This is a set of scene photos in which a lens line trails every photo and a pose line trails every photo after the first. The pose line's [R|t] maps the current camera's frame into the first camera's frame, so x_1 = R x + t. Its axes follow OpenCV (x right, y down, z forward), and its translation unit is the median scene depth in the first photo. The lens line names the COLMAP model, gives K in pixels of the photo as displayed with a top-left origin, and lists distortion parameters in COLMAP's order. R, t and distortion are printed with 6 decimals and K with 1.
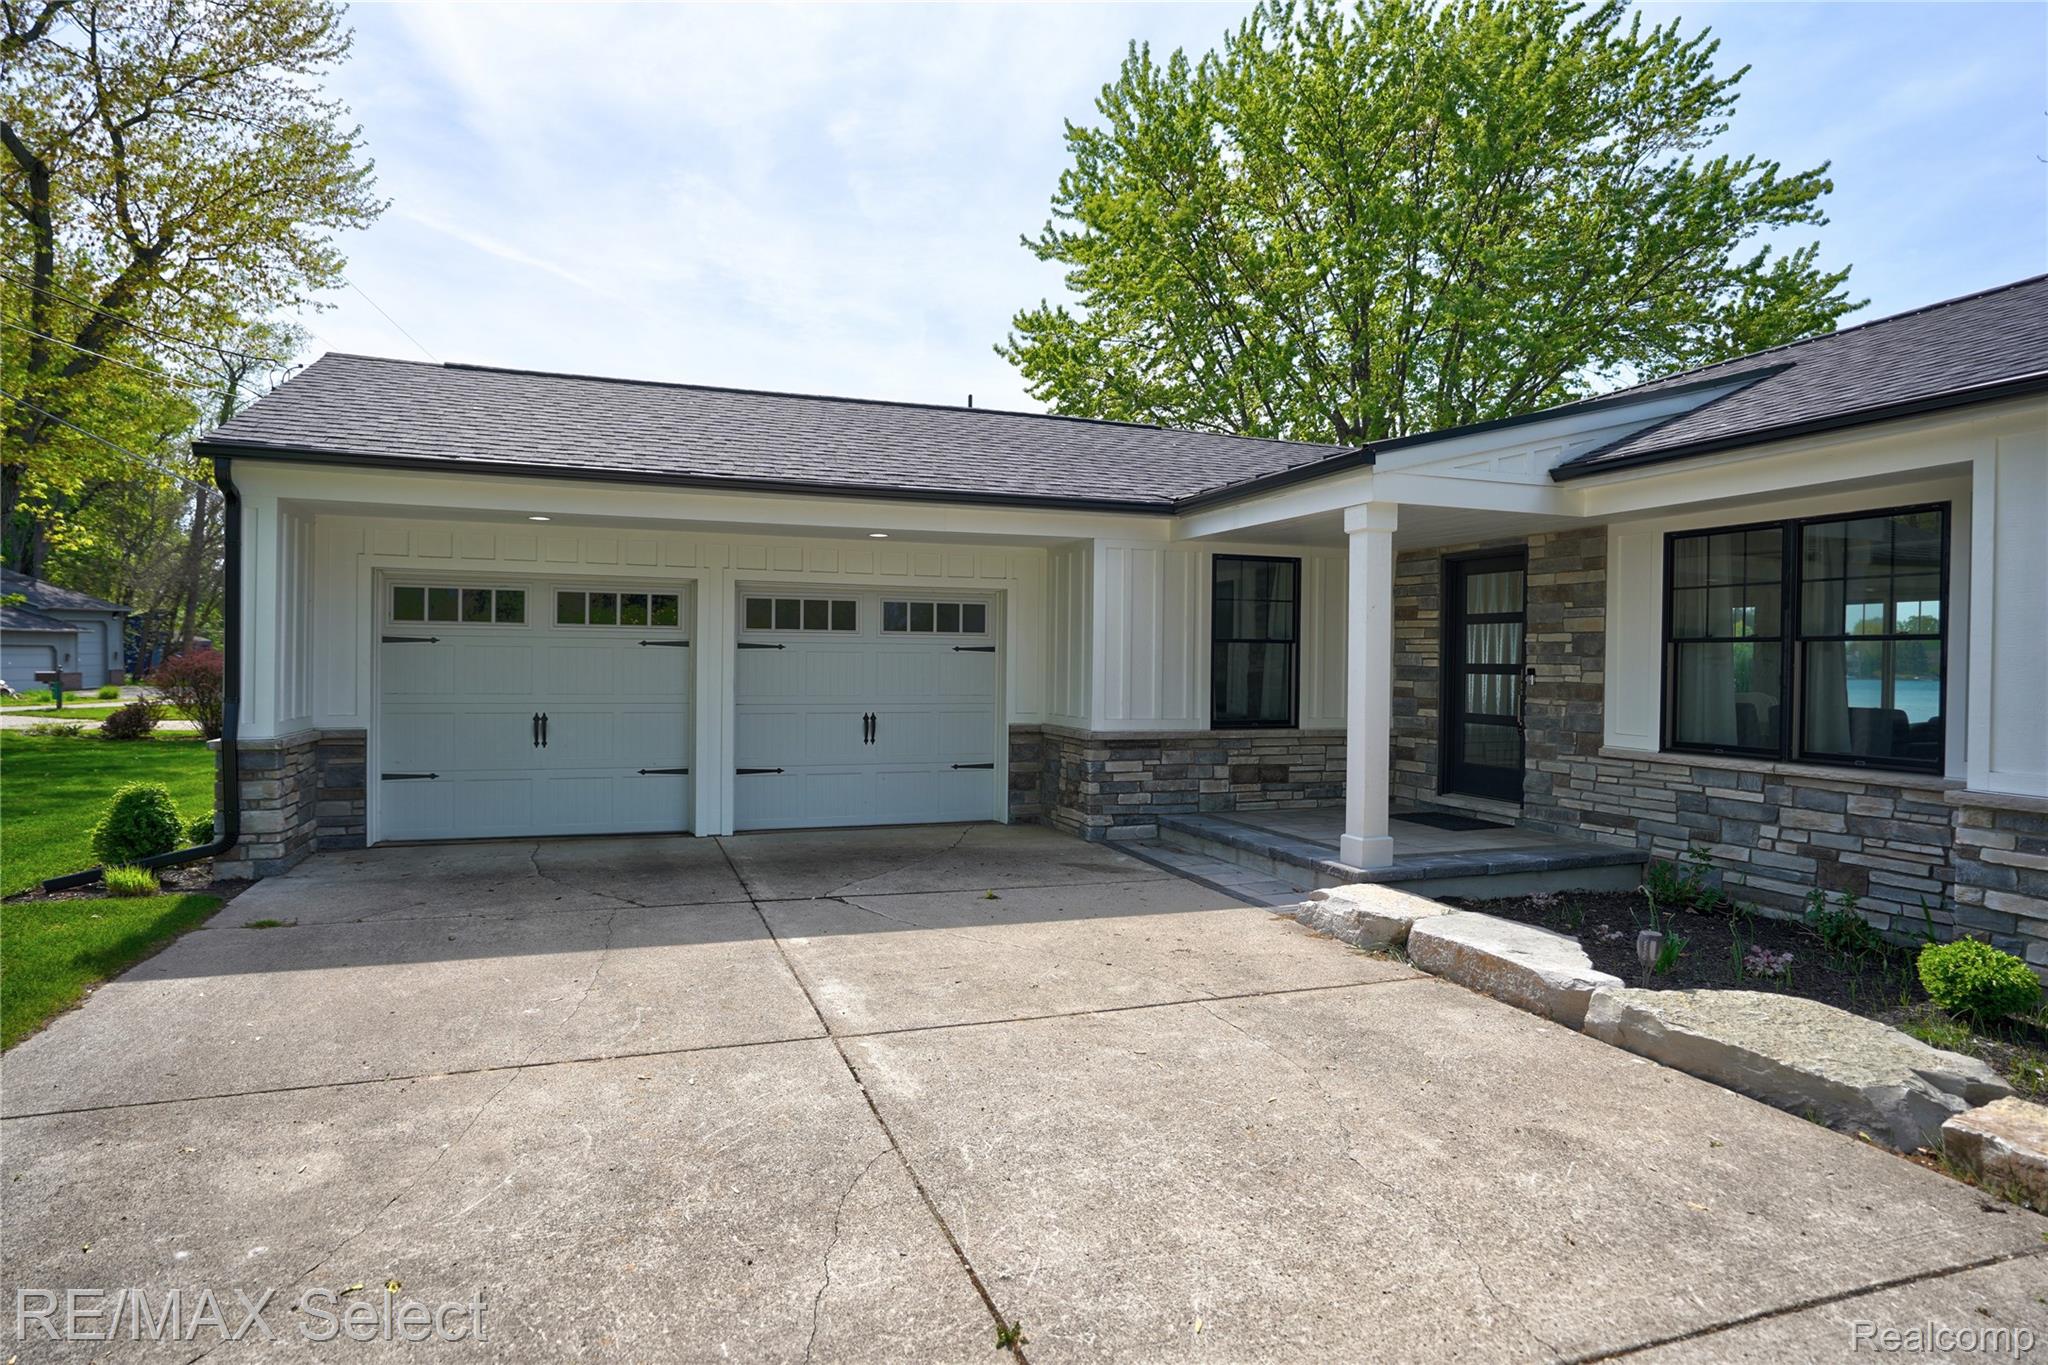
lens RADIAL K [[1168.1, 0, 1024.0], [0, 1168.1, 682.5], [0, 0, 1]] dist [-0.078188, -0.000092]
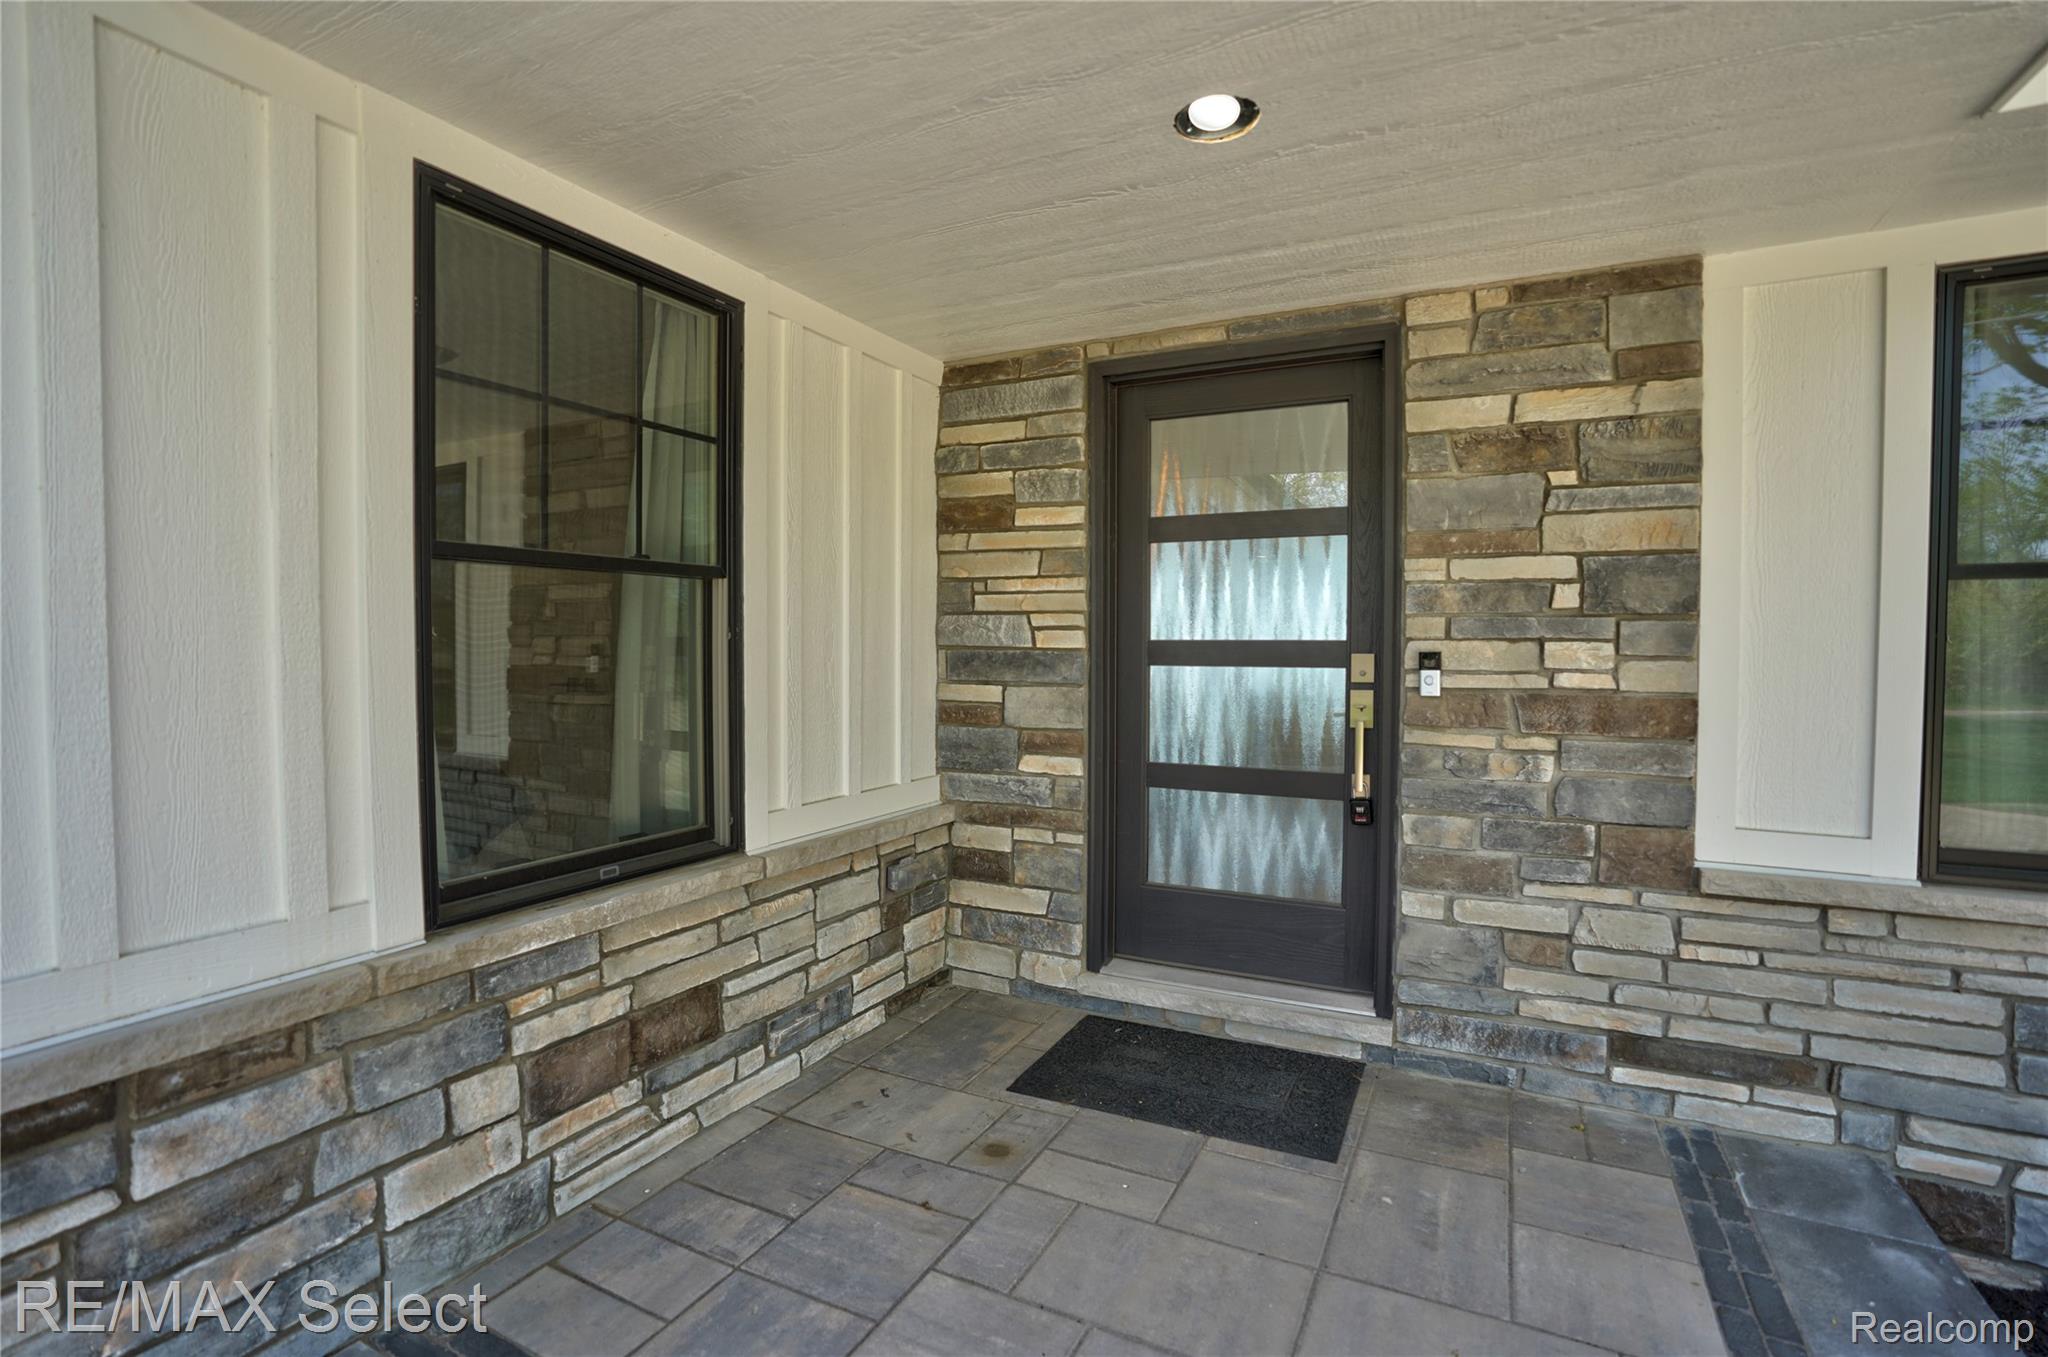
lens RADIAL K [[955.9, 0, 1017.2], [0, 955.9, 675.9], [0, 0, 1]] dist [-0.078458, 0.032072]
pose [[0.741903, -0.030027, 0.669835, 0.128492], [0.017361, 0.999522, 0.025577, -0.013582], [-0.670283, -0.007347, 0.742069, 0.803874]]
